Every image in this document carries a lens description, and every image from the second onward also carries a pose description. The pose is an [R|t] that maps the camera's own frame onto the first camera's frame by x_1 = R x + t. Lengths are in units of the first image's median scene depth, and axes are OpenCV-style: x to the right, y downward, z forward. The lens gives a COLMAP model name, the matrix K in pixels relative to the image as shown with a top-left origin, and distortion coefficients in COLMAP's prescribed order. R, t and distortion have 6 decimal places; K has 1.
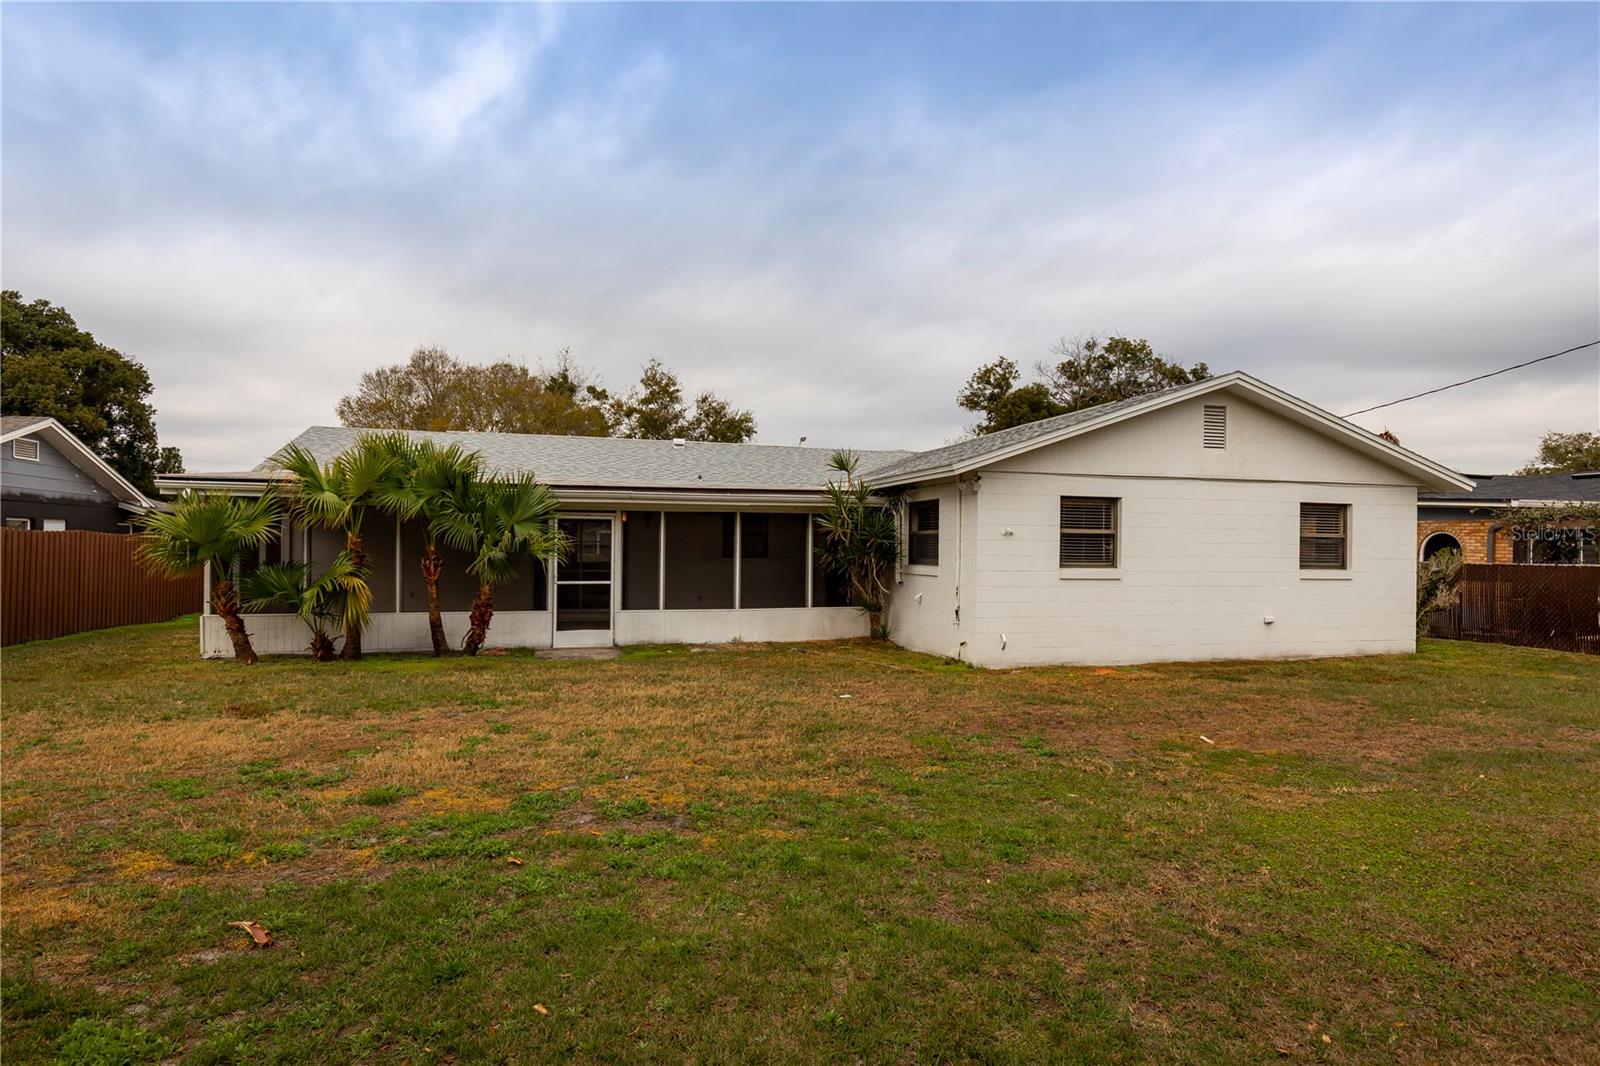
lens RADIAL K [[908.9, 0, 813.8], [0, 908.9, 539.1], [0, 0, 1]] dist [0.008581, -0.000683]
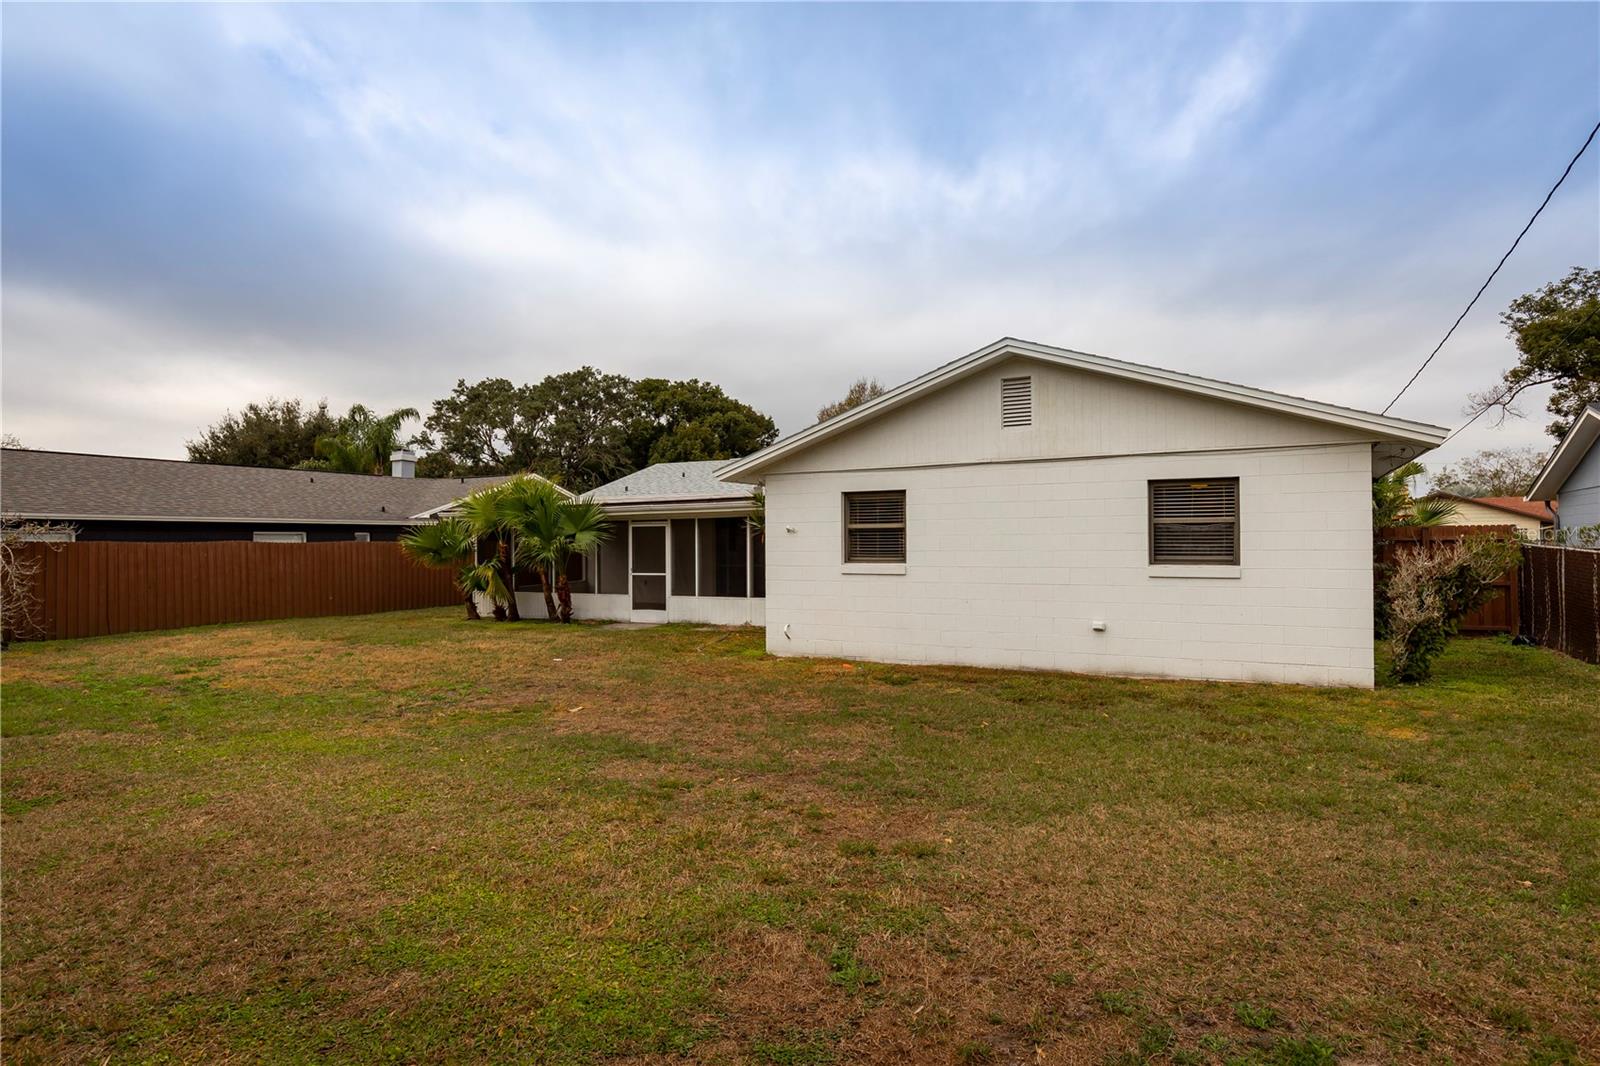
lens RADIAL K [[908.9, 0, 794.5], [0, 908.9, 539.5], [0, 0, 1]] dist [0.008581, -0.000683]
pose [[0.703219, -0.018632, -0.710729, 0.854125], [0.019668, 0.999784, -0.006750, 0.010149], [0.710701, -0.009232, 0.703433, 0.219857]]
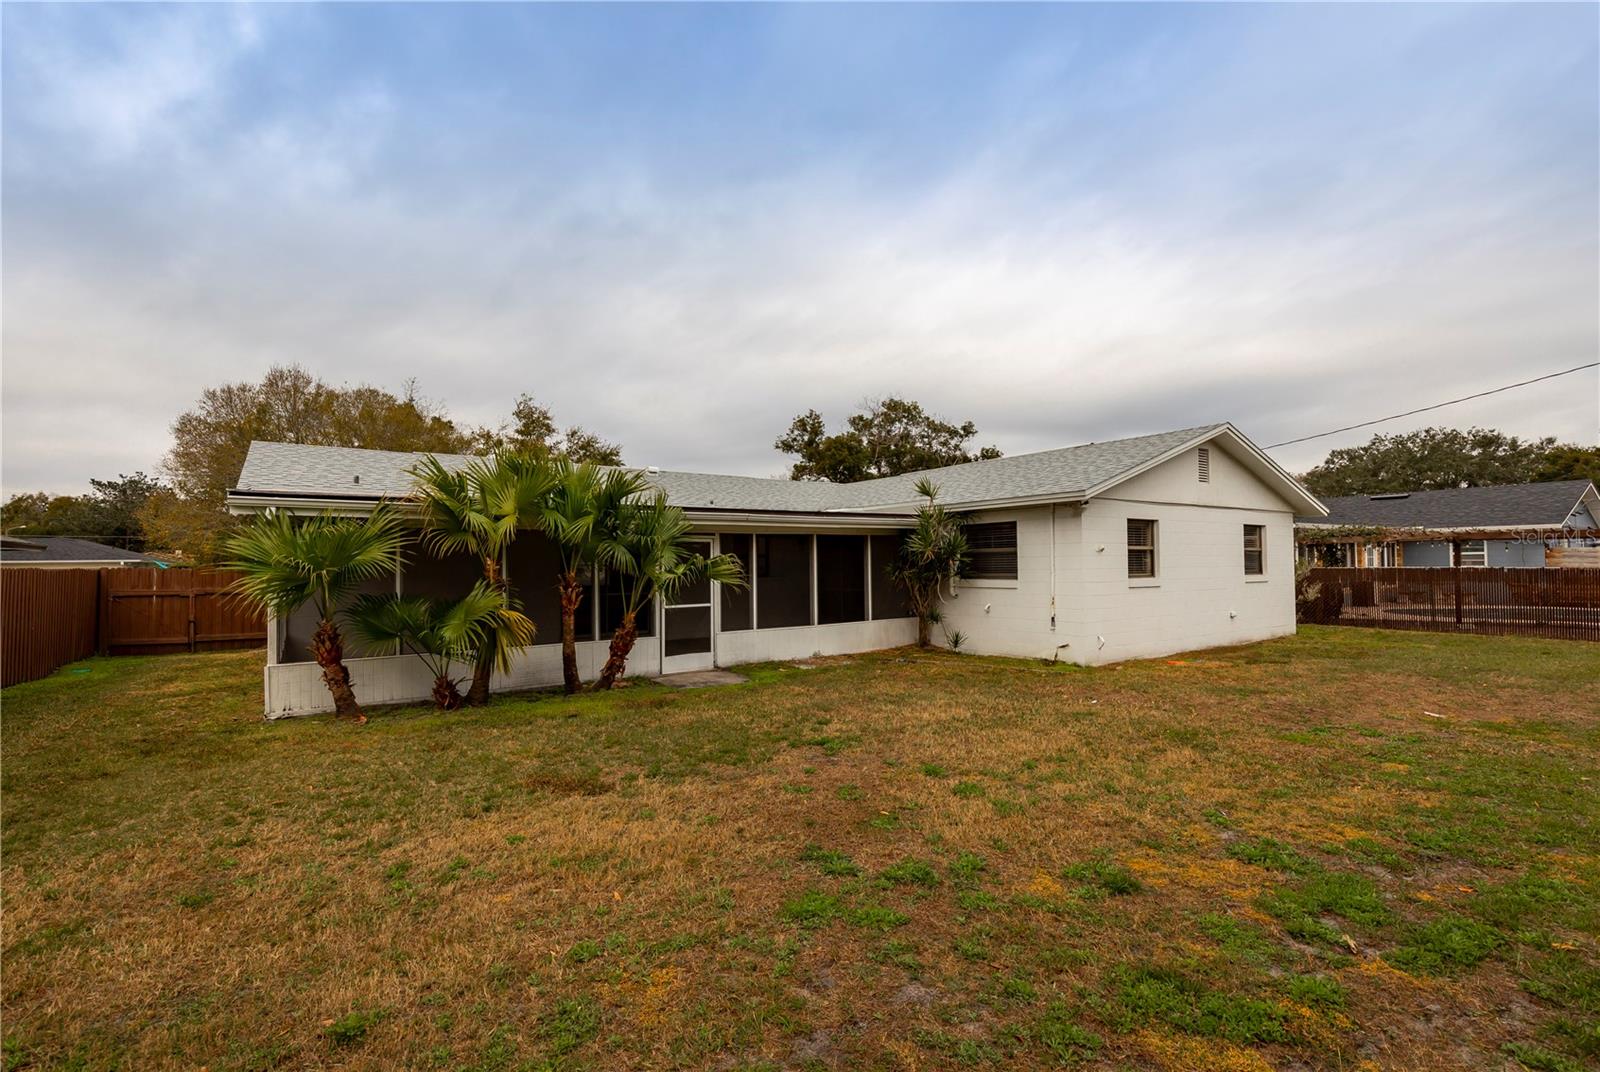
lens RADIAL K [[737.1, 0, 809.3], [0, 737.1, 543.6], [0, 0, 1]] dist [0.015576, -0.004328]
pose [[0.941332, -0.009539, 0.337347, -0.405116], [0.016674, 0.999694, -0.018259, -0.003138], [-0.337069, 0.022813, 0.941203, 0.199553]]
